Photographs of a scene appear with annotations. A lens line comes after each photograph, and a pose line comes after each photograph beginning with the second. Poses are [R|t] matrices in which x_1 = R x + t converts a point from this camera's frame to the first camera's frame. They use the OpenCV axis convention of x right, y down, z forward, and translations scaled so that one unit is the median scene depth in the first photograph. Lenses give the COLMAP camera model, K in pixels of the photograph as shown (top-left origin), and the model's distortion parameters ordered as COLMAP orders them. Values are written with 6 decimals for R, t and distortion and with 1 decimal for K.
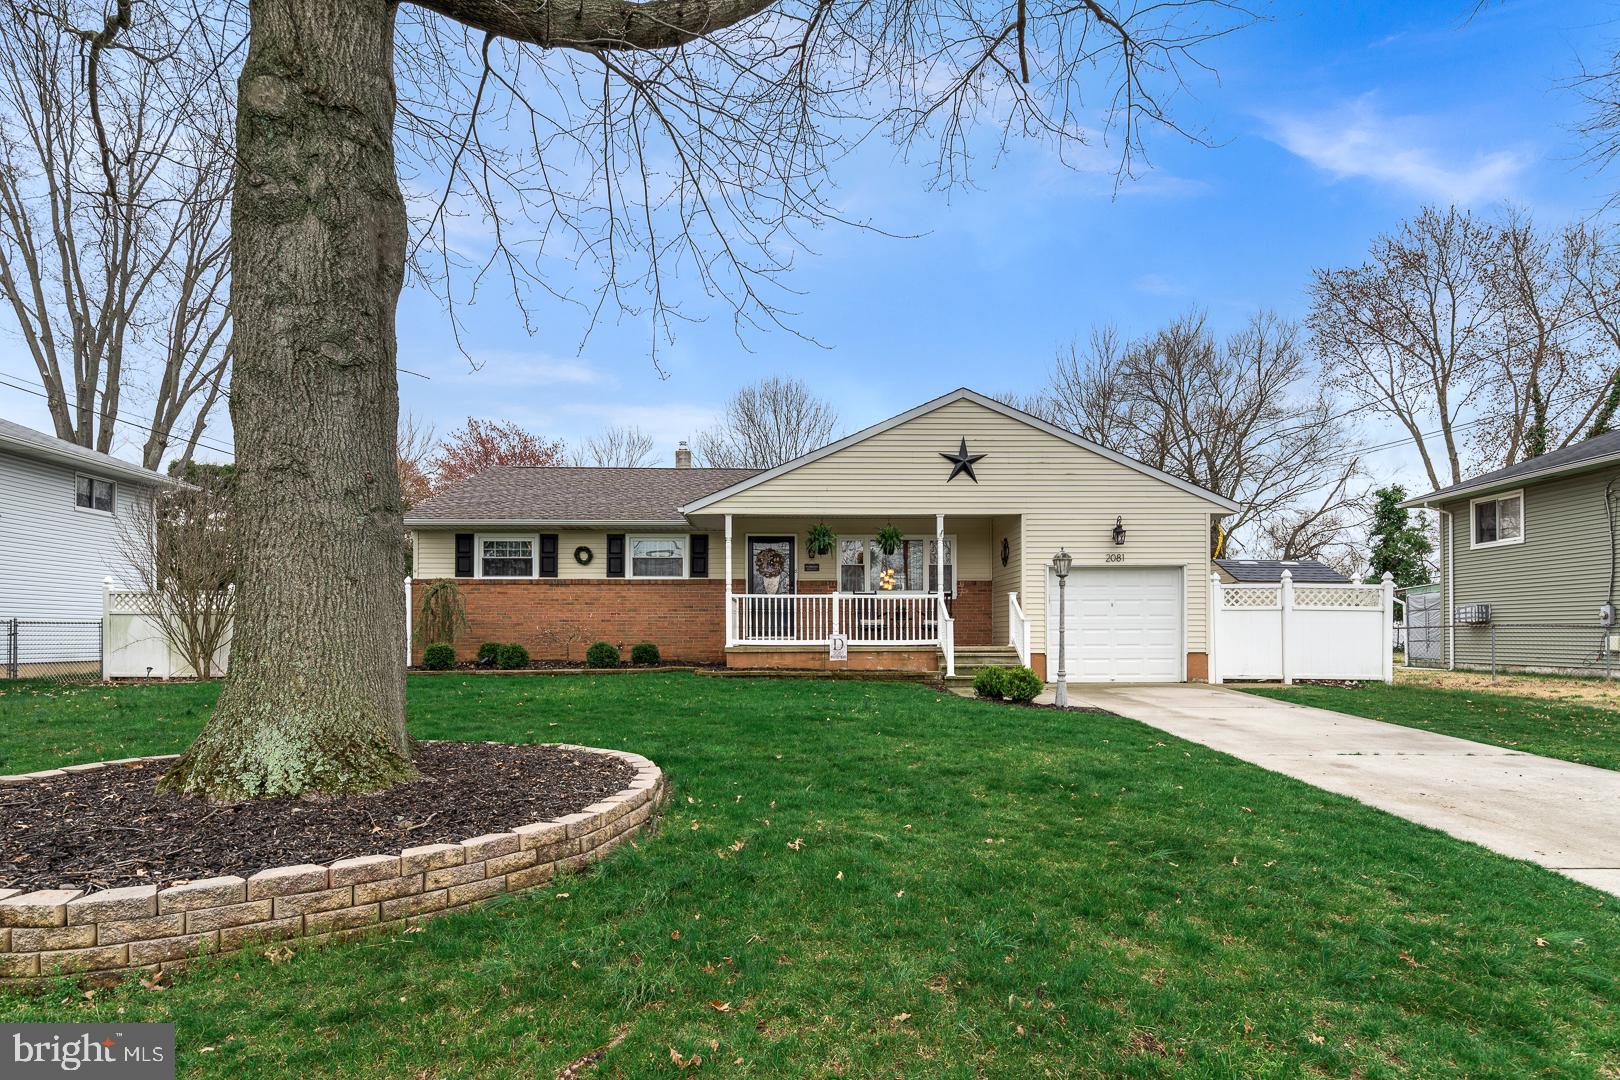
lens RADIAL K [[804.5, 0, 810.3], [0, 804.5, 540.1], [0, 0, 1]] dist [0.005635, -0.007544]
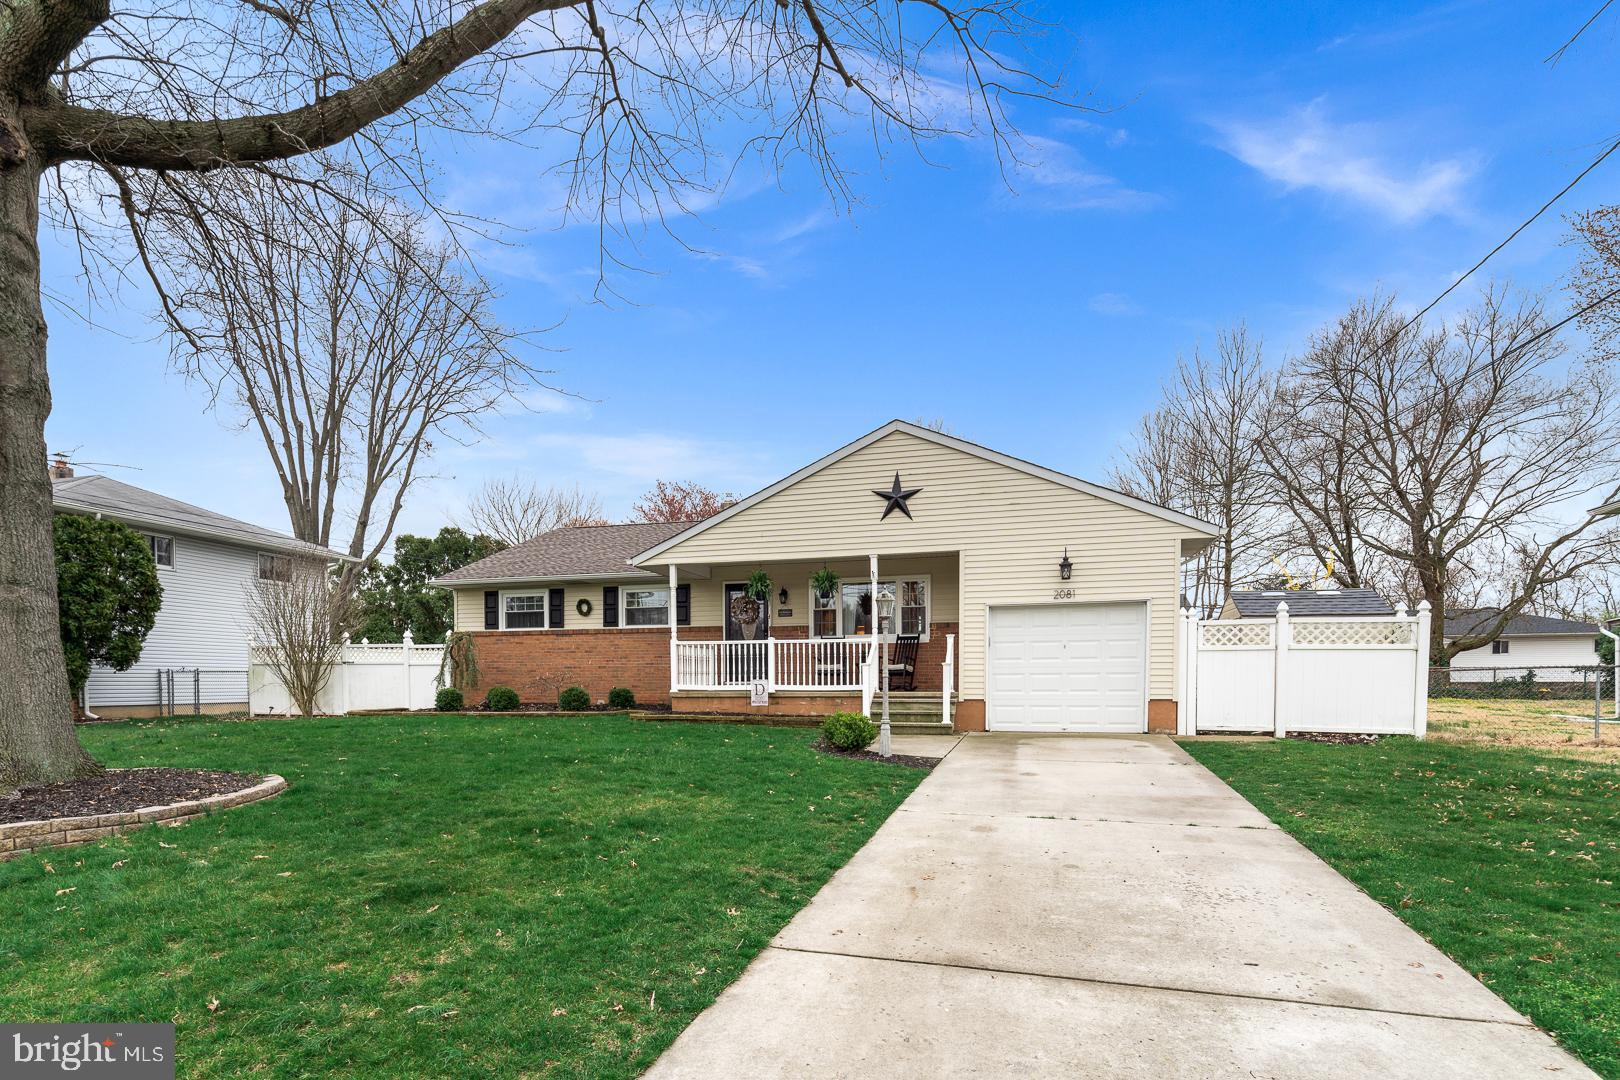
lens RADIAL K [[804.5, 0, 810.1], [0, 804.5, 612.6], [0, 0, 1]] dist [0.005635, -0.007544]
pose [[0.956526, -0.026129, -0.290475, 0.339672], [0.036245, 0.998907, 0.029501, 0.005337], [0.289386, -0.038747, 0.956428, 0.053423]]
